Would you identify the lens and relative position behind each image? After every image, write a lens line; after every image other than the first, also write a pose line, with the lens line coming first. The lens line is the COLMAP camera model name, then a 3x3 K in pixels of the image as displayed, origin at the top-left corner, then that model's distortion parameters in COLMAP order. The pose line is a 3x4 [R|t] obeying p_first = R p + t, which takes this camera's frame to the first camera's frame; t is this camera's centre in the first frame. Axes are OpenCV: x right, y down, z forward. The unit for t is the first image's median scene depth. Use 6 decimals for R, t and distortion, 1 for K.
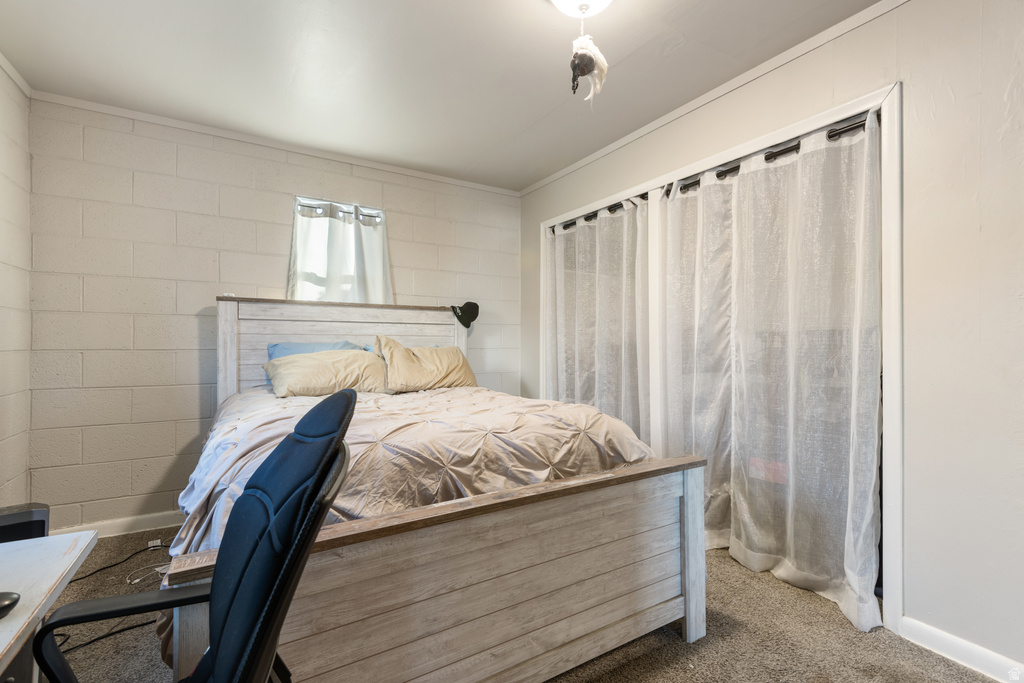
lens RADIAL K [[455.8, 0, 512.0], [0, 455.8, 341.5], [0, 0, 1]] dist [0.008406, -0.000216]
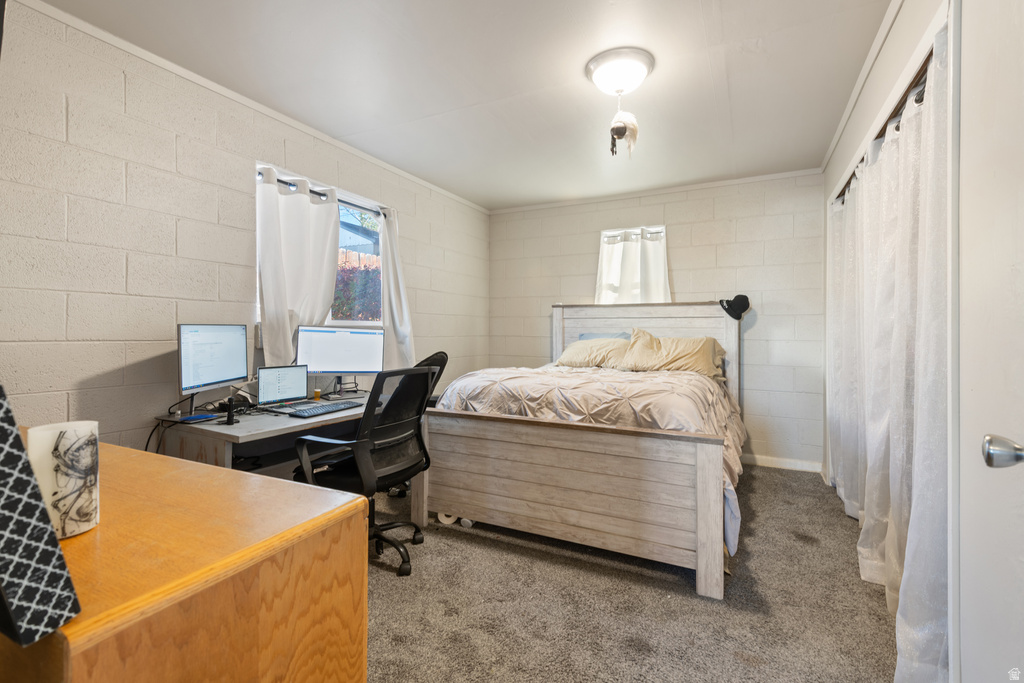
lens RADIAL K [[462.3, 0, 516.5], [0, 462.3, 337.1], [0, 0, 1]] dist [0.009935, -0.000382]
pose [[0.526894, 0.009254, -0.849880, 0.925450], [-0.002138, 0.999952, 0.009563, 0.002077], [0.849928, -0.003222, 0.526889, -0.001017]]
